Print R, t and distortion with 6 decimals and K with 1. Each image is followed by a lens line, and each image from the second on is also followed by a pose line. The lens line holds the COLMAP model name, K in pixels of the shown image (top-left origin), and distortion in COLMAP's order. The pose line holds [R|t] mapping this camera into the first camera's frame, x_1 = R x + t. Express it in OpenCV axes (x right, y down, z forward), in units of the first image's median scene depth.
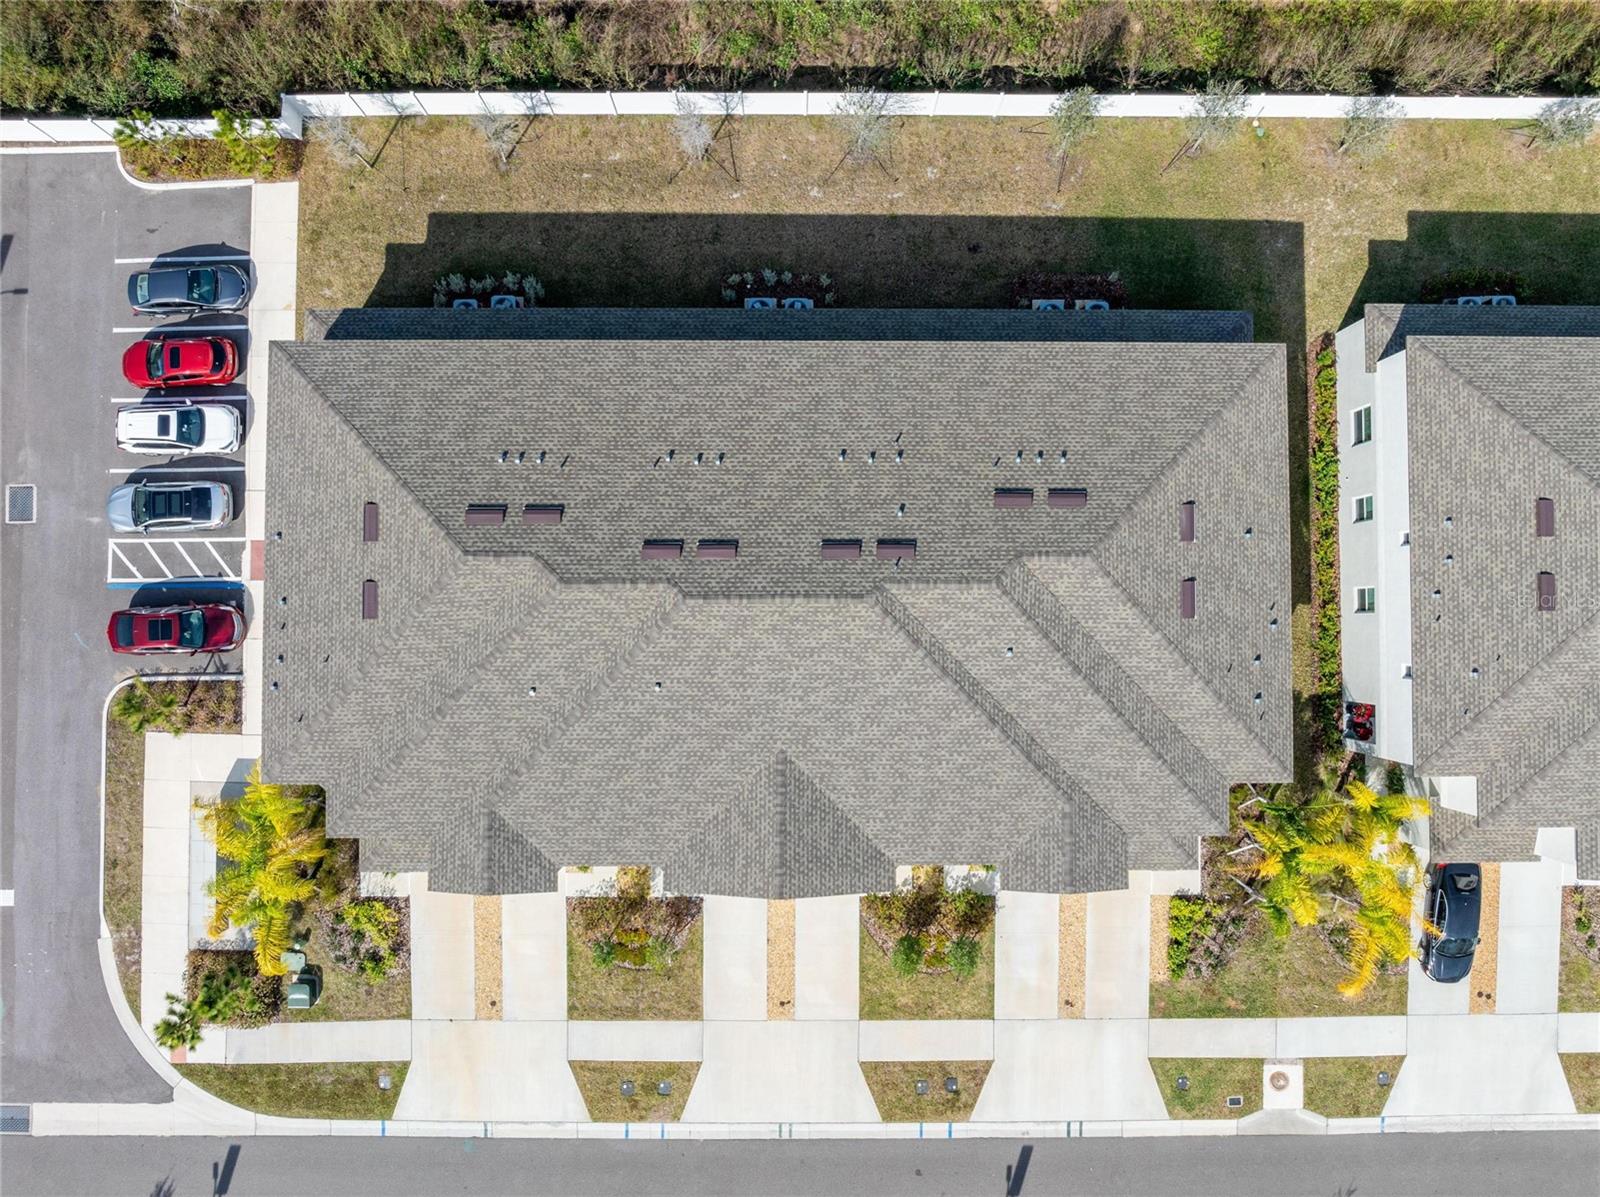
lens RADIAL K [[1177.3, 0, 768.8], [0, 1177.3, 595.6], [0, 0, 1]] dist [-0.030404, 0.000755]
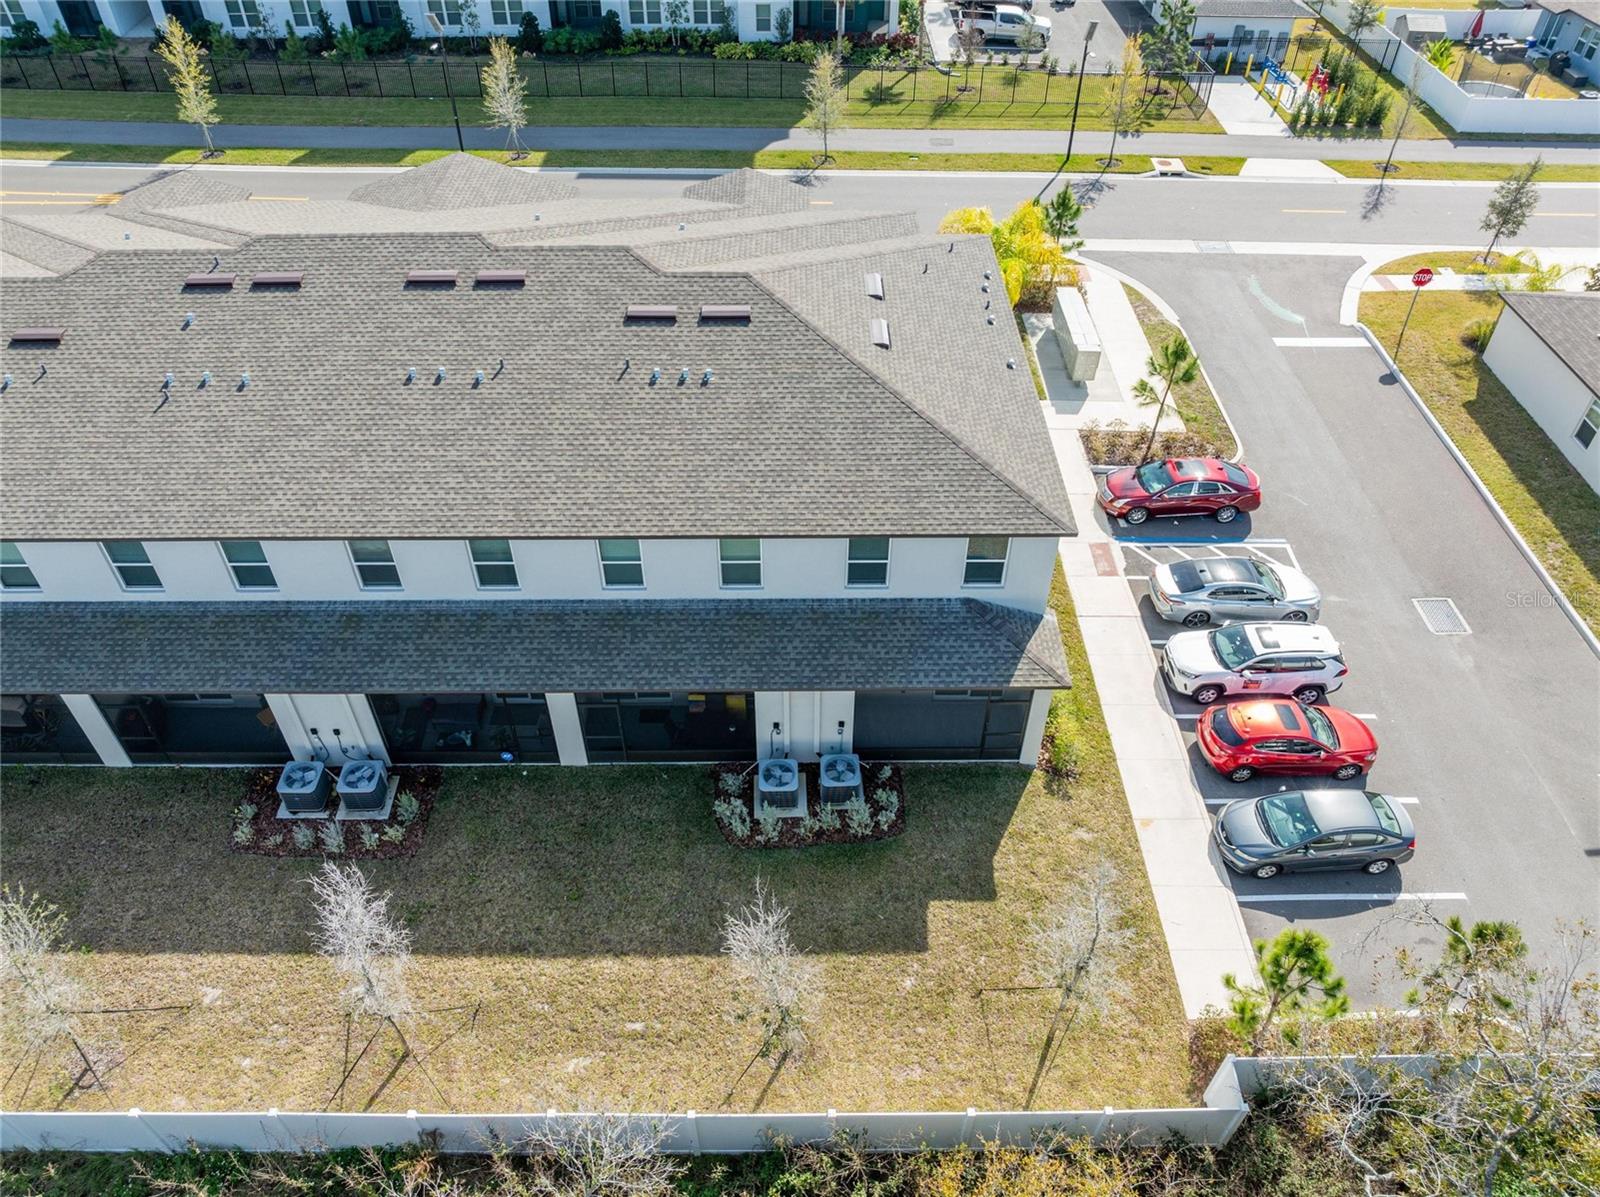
lens RADIAL K [[1130.2, 0, 807.9], [0, 1130.2, 596.2], [0, 0, 1]] dist [-0.035674, -0.001043]
pose [[-0.999677, 0.015949, -0.019792, -0.226090], [-0.025393, -0.661805, 0.749245, -0.611084], [-0.001149, 0.749506, 0.661997, 0.526196]]
